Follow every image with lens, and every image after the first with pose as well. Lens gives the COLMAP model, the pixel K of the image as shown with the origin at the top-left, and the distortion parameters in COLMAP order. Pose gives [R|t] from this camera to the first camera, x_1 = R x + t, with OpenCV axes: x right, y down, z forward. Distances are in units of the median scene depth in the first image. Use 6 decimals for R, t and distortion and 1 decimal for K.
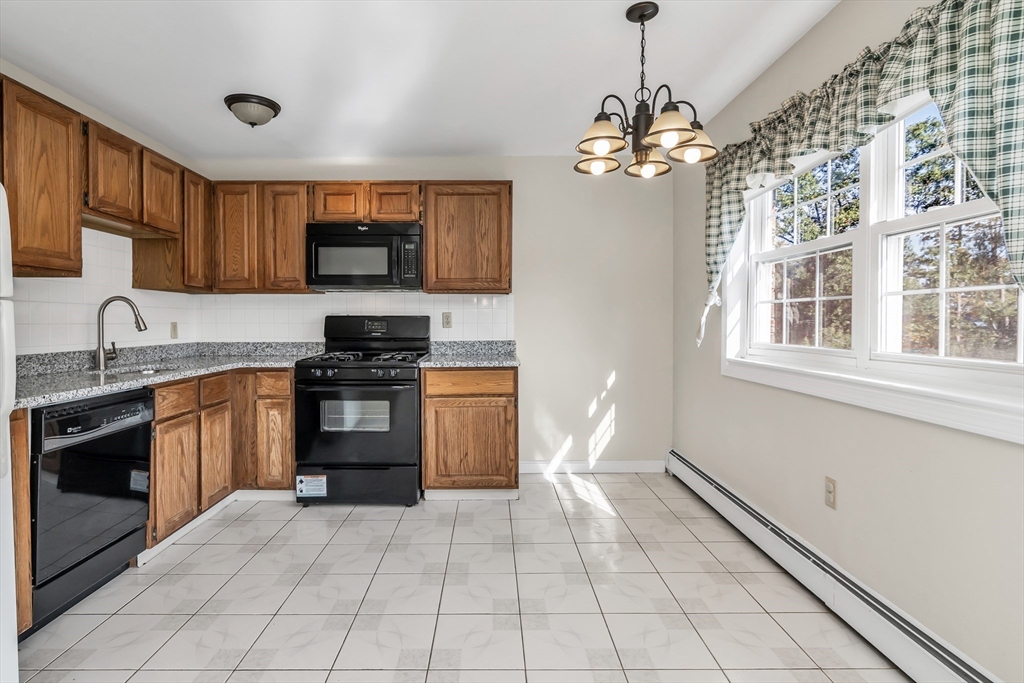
lens RADIAL K [[550.6, 0, 506.0], [0, 550.6, 334.2], [0, 0, 1]] dist [0.002563, 0.000475]
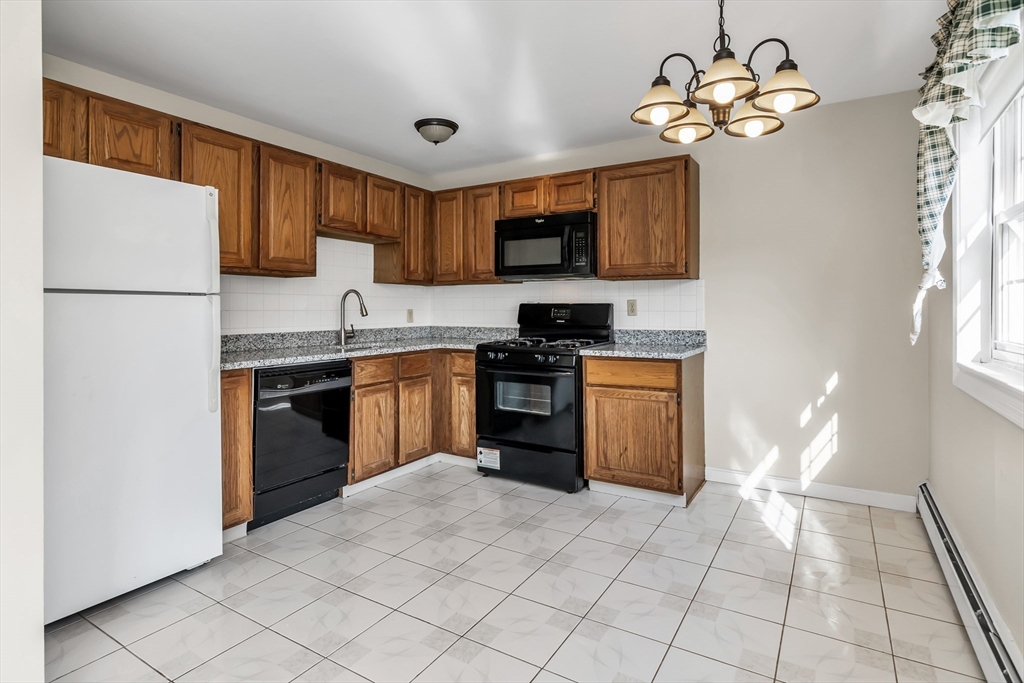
lens RADIAL K [[550.6, 0, 468.0], [0, 550.6, 310.0], [0, 0, 1]] dist [0.002563, 0.000475]
pose [[0.838885, 0.003123, -0.544300, 0.216327], [-0.014040, 0.999775, -0.015904, -0.002967], [0.544127, 0.020983, 0.838740, 0.047928]]
